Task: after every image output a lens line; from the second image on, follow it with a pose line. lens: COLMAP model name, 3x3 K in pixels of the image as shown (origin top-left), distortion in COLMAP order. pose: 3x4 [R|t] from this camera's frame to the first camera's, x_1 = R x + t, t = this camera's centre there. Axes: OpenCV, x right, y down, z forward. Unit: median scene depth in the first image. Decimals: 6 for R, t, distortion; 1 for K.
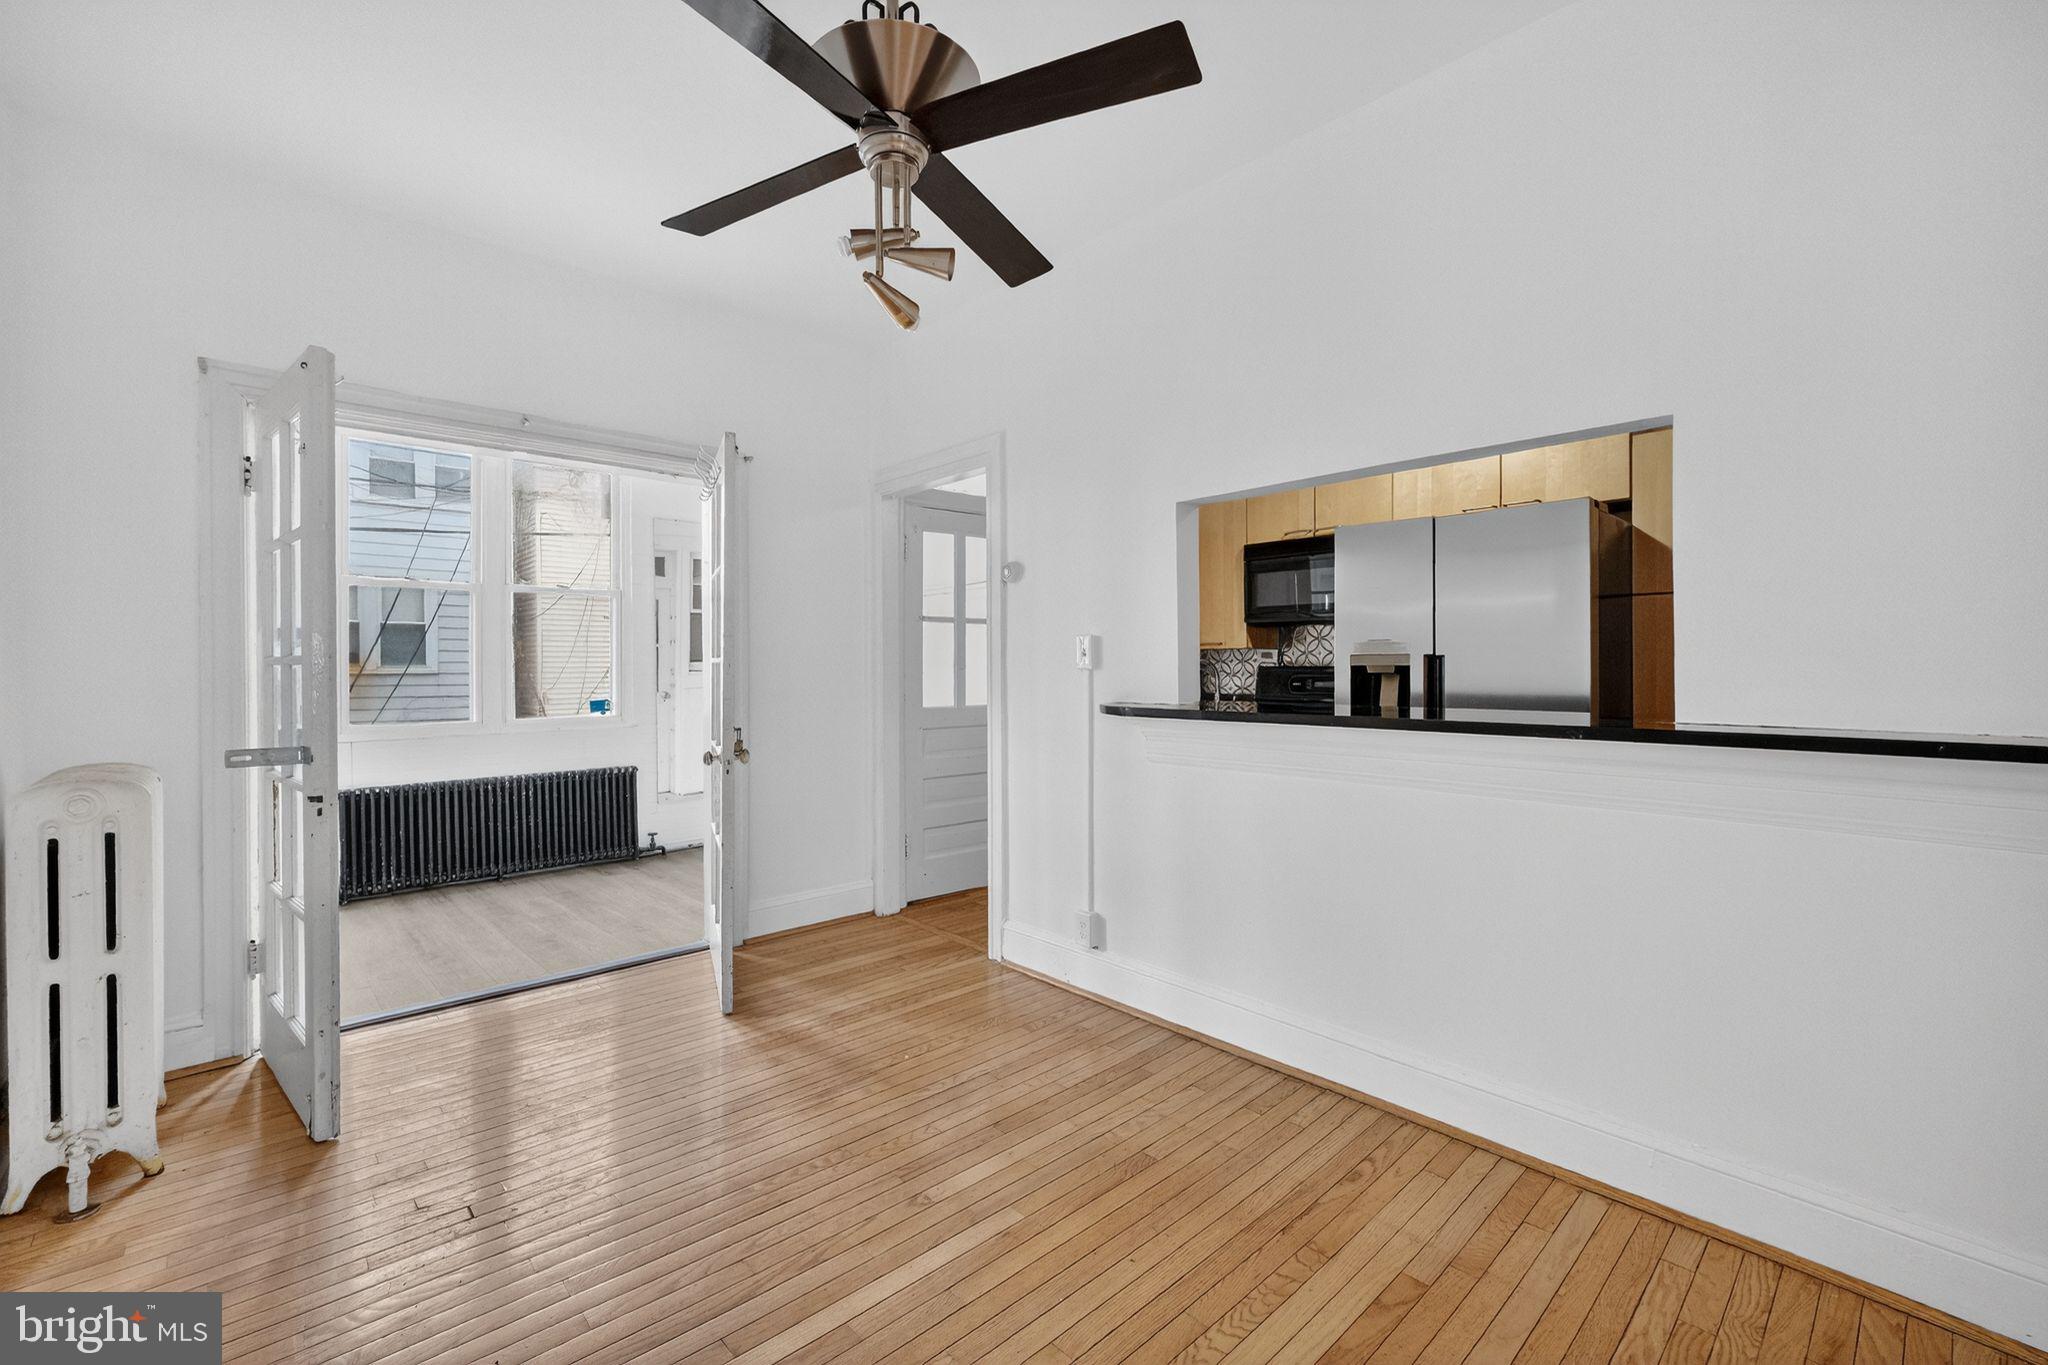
lens RADIAL K [[860.6, 0, 1010.9], [0, 860.6, 678.9], [0, 0, 1]] dist [-0.001343, -0.000937]
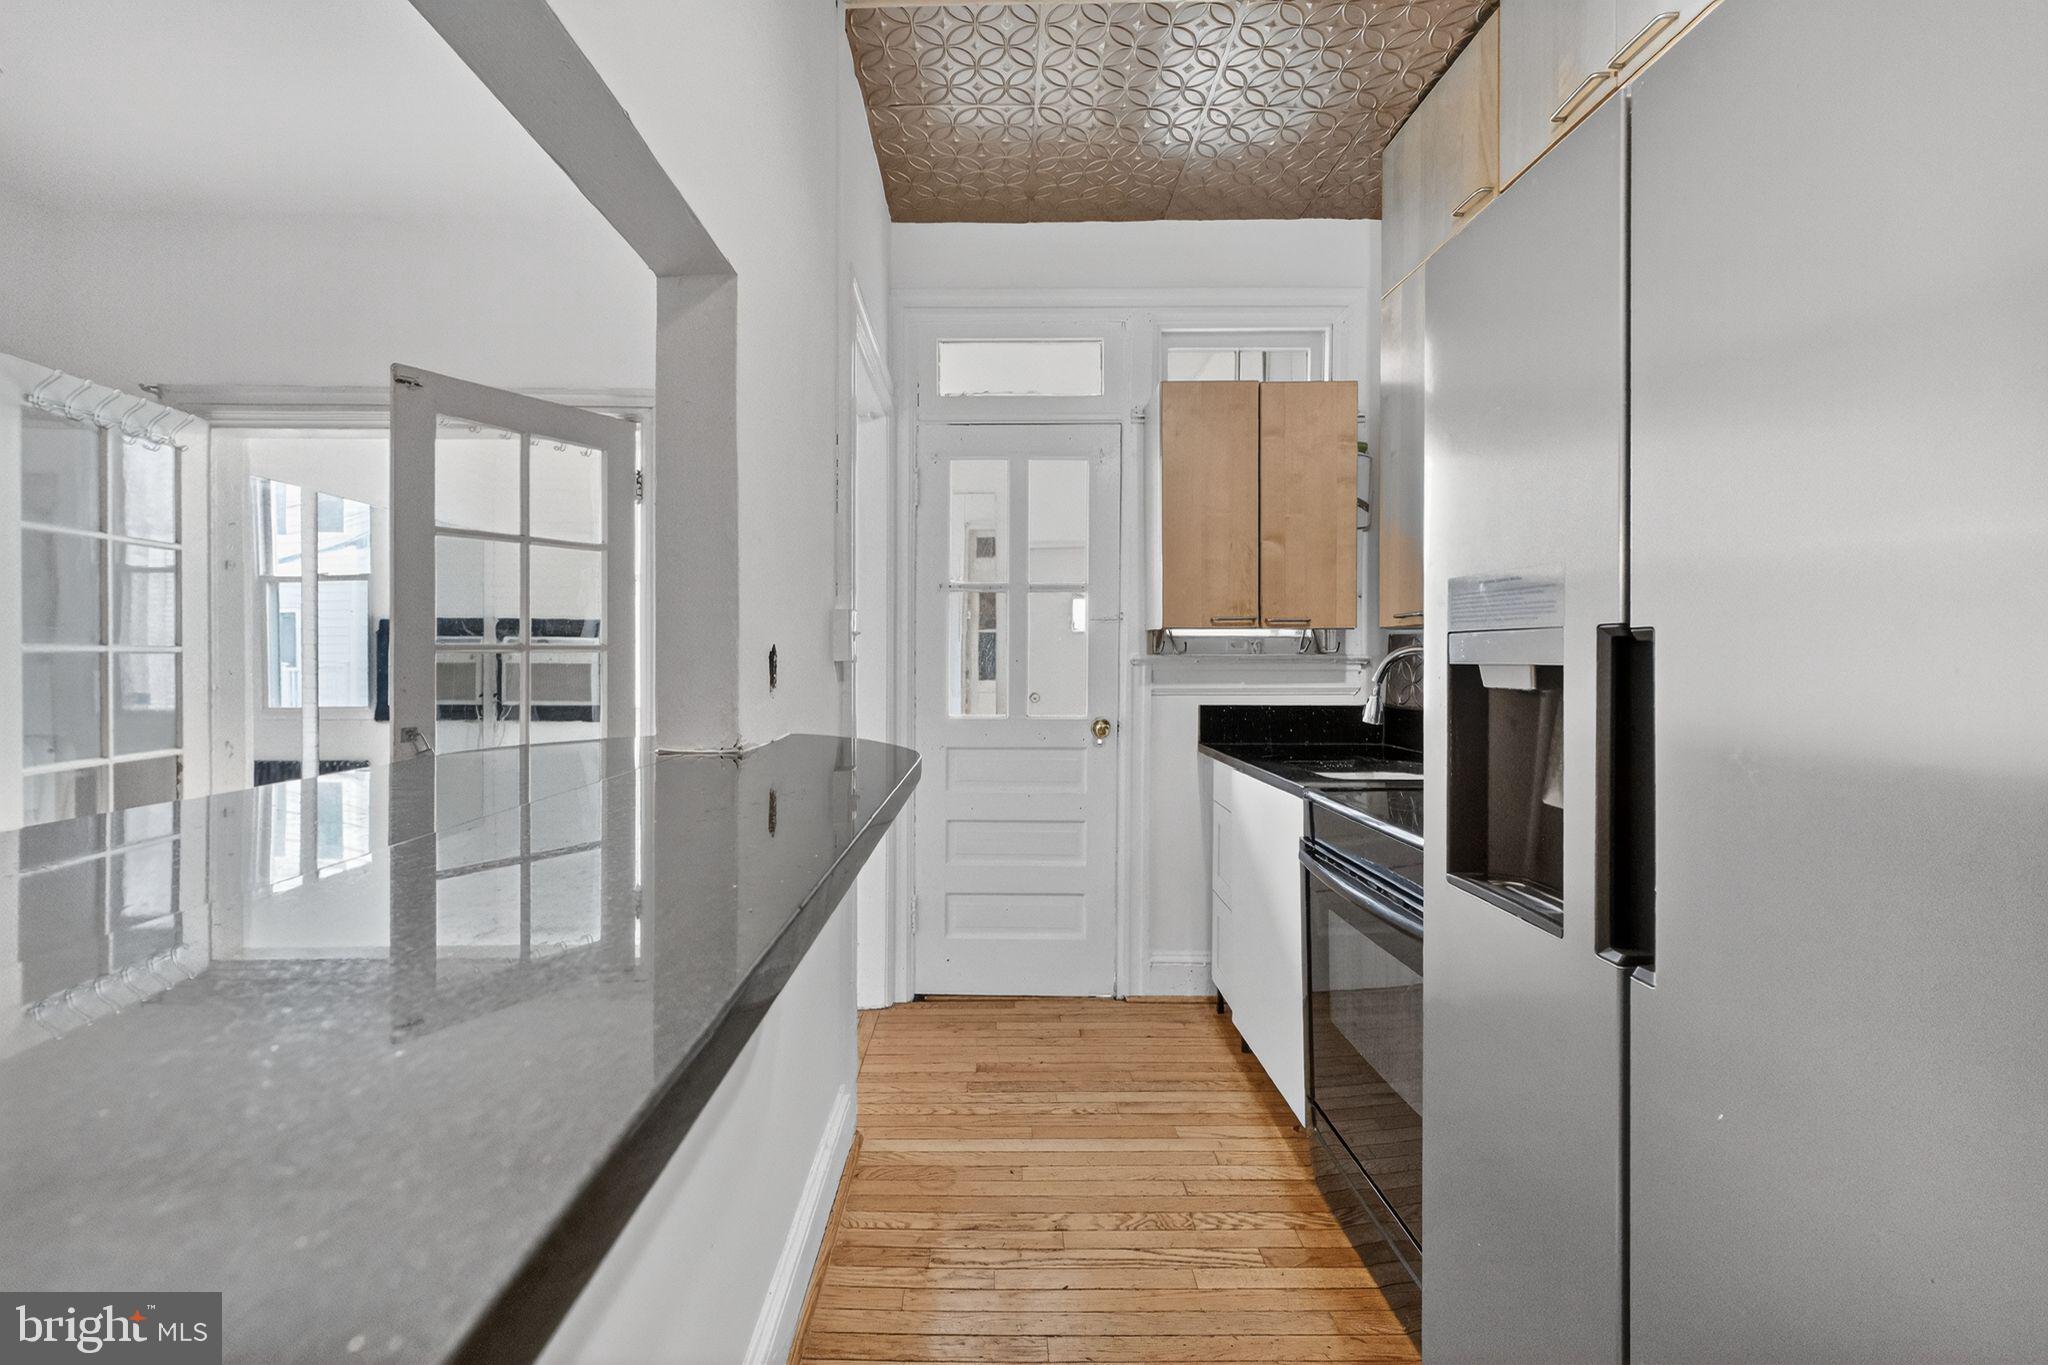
lens RADIAL K [[865.9, 0, 1010.0], [0, 865.9, 670.3], [0, 0, 1]] dist [0.000993, -0.006208]
pose [[0.728662, 0.015332, -0.684702, 0.420491], [-0.011791, 0.999882, 0.009842, -0.012140], [0.684772, 0.000902, 0.728757, 0.543431]]
